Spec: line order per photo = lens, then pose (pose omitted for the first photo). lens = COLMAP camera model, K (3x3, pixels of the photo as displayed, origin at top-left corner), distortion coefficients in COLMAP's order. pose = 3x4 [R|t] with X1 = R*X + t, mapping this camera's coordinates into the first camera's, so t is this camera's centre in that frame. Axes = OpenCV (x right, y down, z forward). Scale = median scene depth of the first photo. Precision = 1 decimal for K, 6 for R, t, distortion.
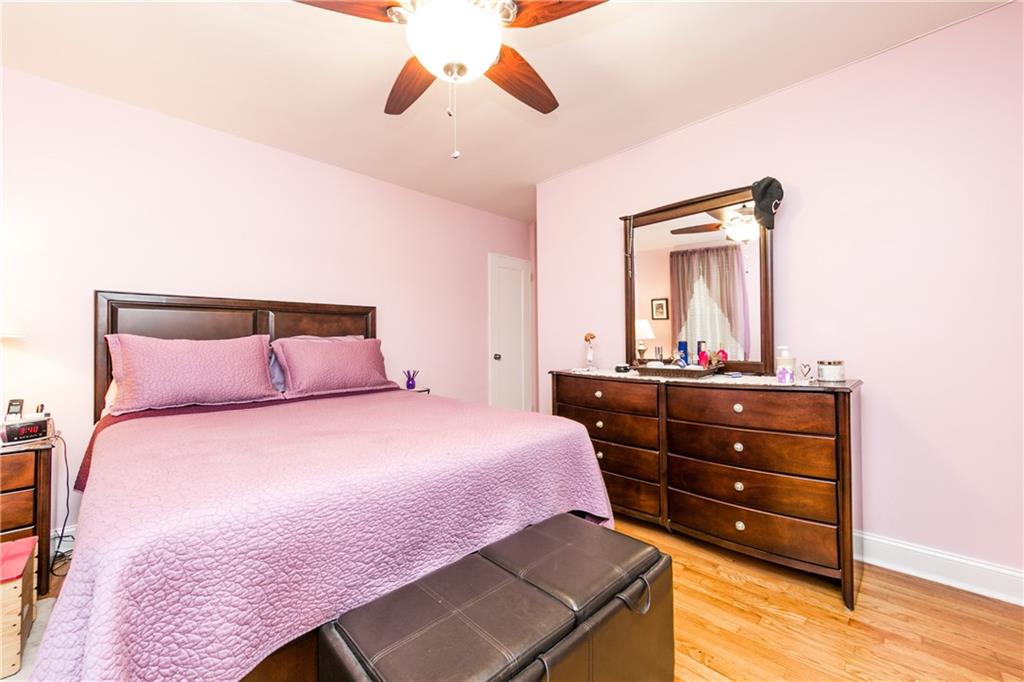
lens RADIAL K [[402.0, 0, 511.8], [0, 402.0, 339.7], [0, 0, 1]] dist [-0.004016, -0.000565]
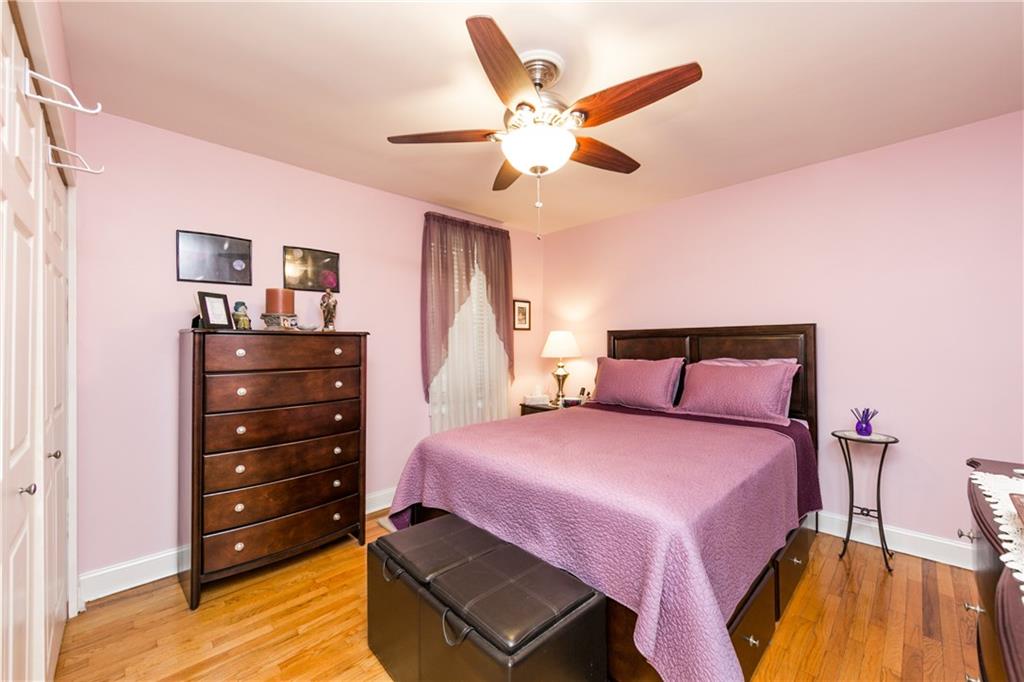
lens RADIAL K [[402.0, 0, 512.4], [0, 402.0, 338.3], [0, 0, 1]] dist [-0.004016, -0.000565]
pose [[-0.008298, -0.002428, -0.999963, 1.051300], [0.017161, 0.999849, -0.002571, -0.130354], [0.999818, -0.017182, -0.008255, 0.859072]]
